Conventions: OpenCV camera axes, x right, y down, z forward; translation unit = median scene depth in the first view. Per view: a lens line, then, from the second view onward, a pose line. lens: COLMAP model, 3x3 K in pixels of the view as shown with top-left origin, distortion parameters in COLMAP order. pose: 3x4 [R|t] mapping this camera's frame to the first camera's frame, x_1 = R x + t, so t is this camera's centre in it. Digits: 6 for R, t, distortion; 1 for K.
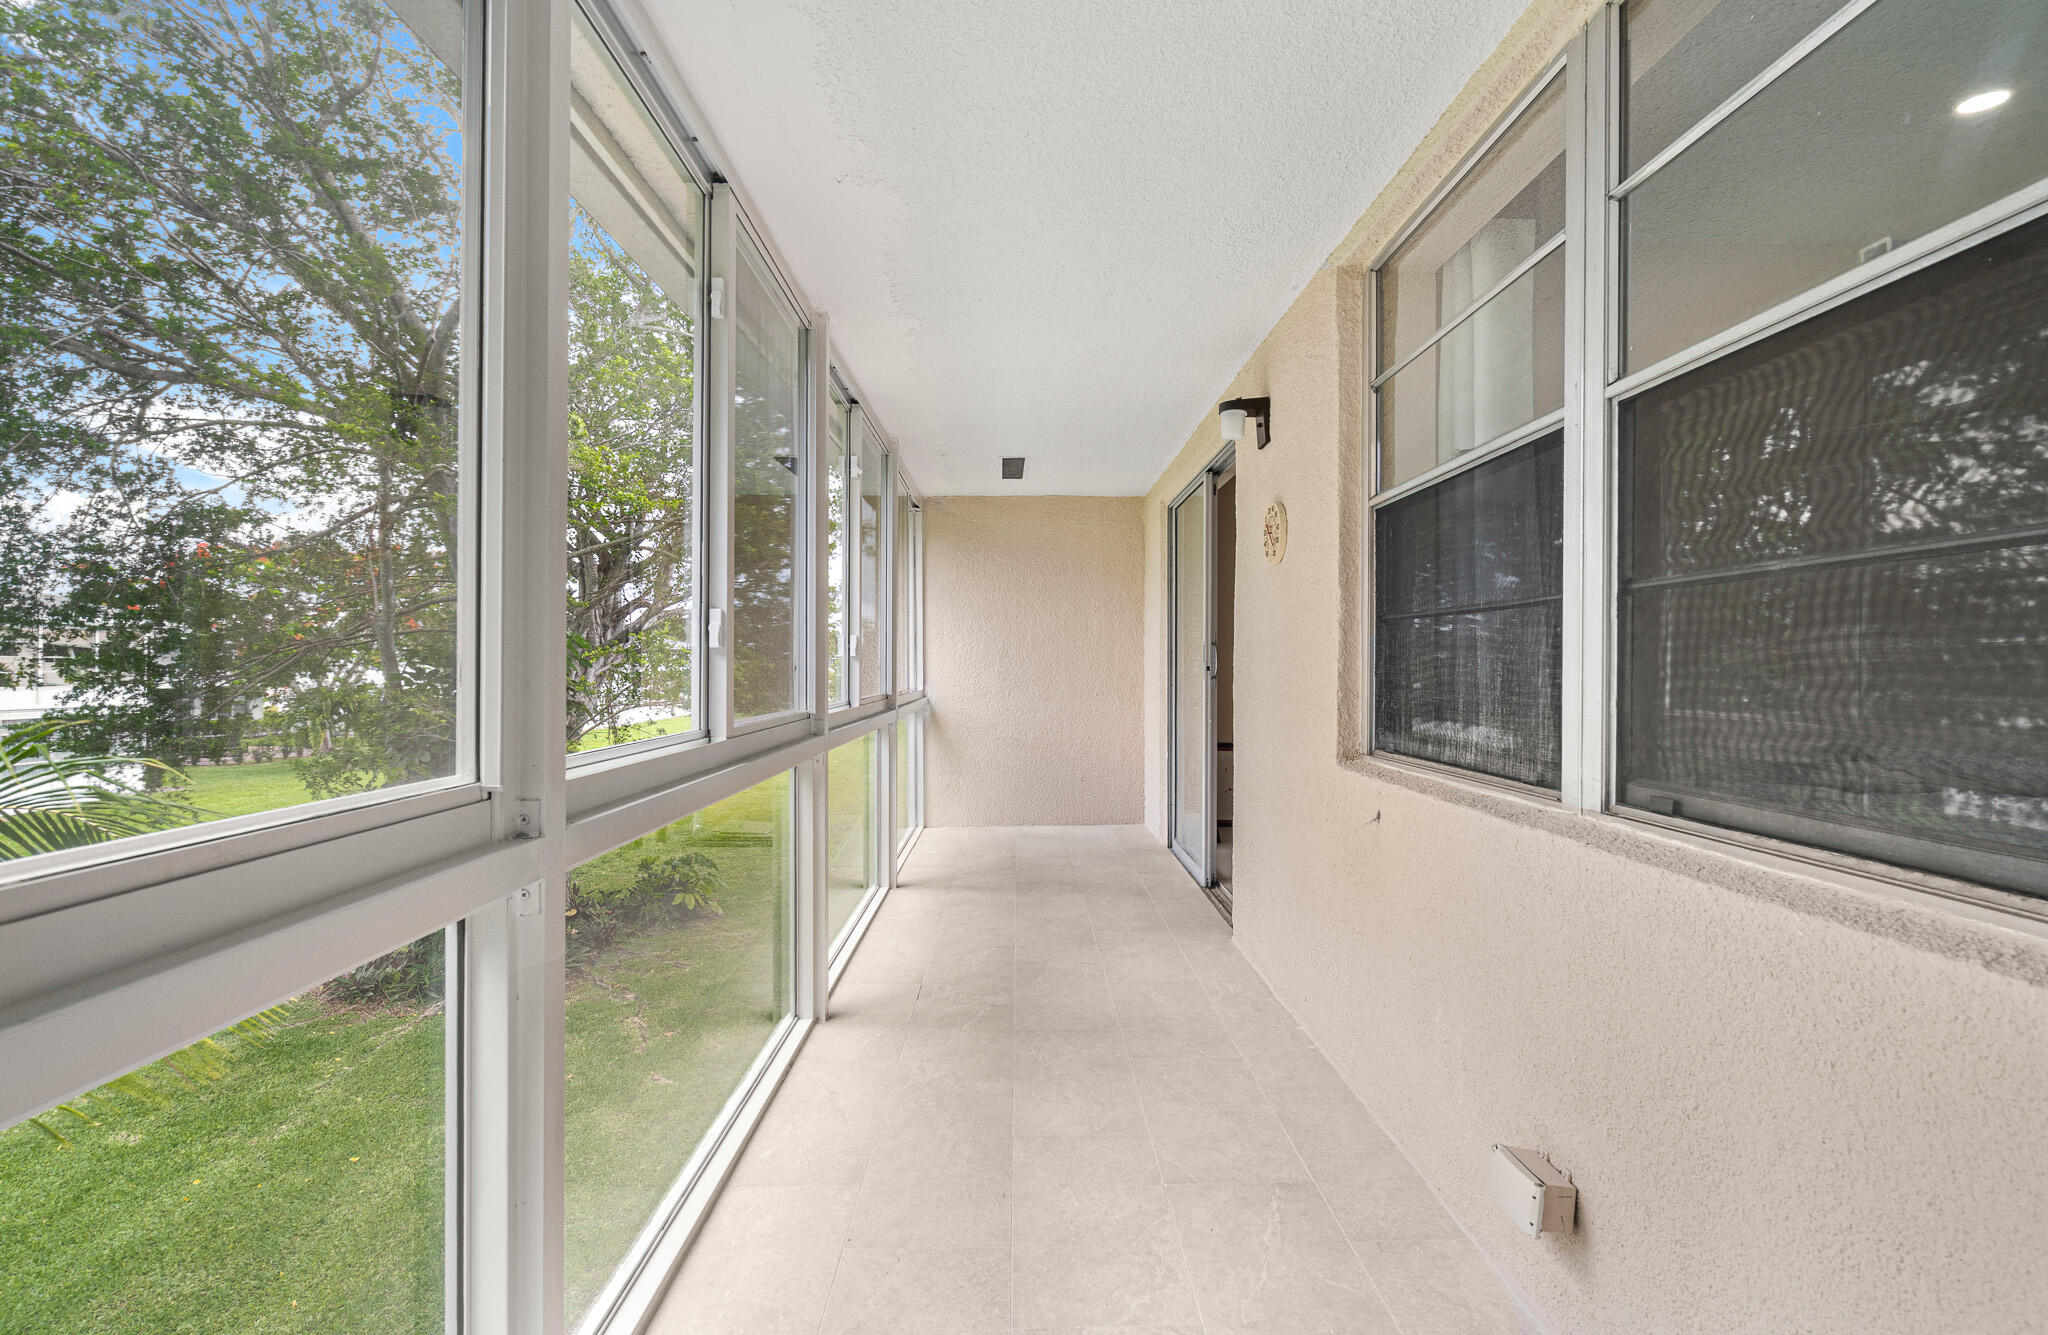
lens RADIAL K [[906.4, 0, 1011.1], [0, 906.4, 659.8], [0, 0, 1]] dist [-0.002865, 0.001820]
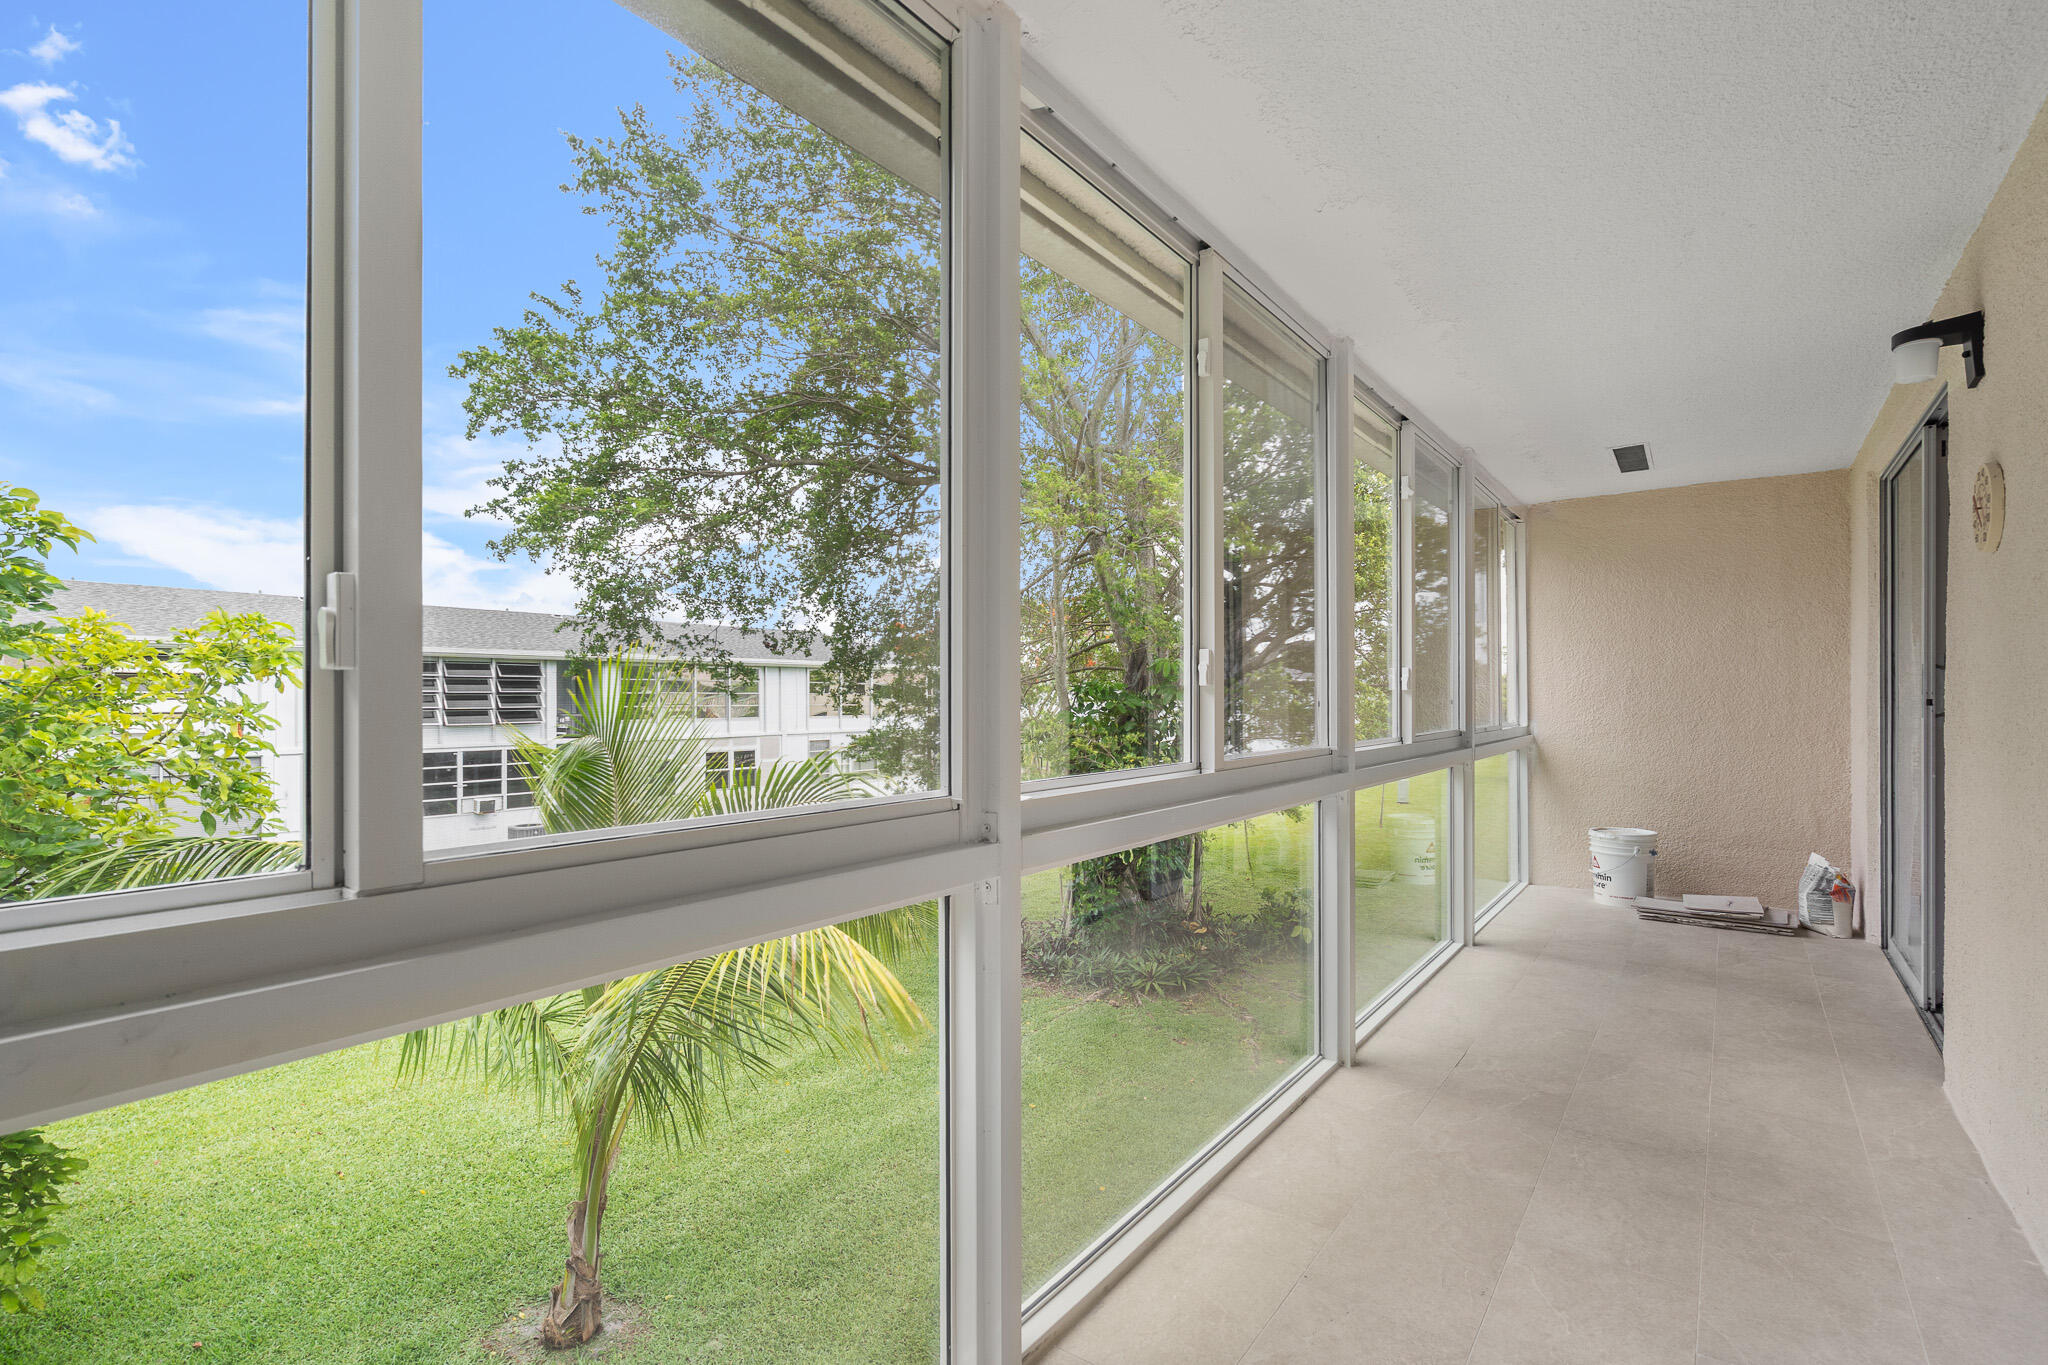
lens RADIAL K [[933.9, 0, 1040.3], [0, 933.9, 693.1], [0, 0, 1]] dist [-0.004668, 0.002630]
pose [[0.805612, -0.007752, -0.592393, 0.101321], [0.008592, 0.999962, -0.001401, -0.002830], [0.592382, -0.003961, 0.805648, -0.000754]]
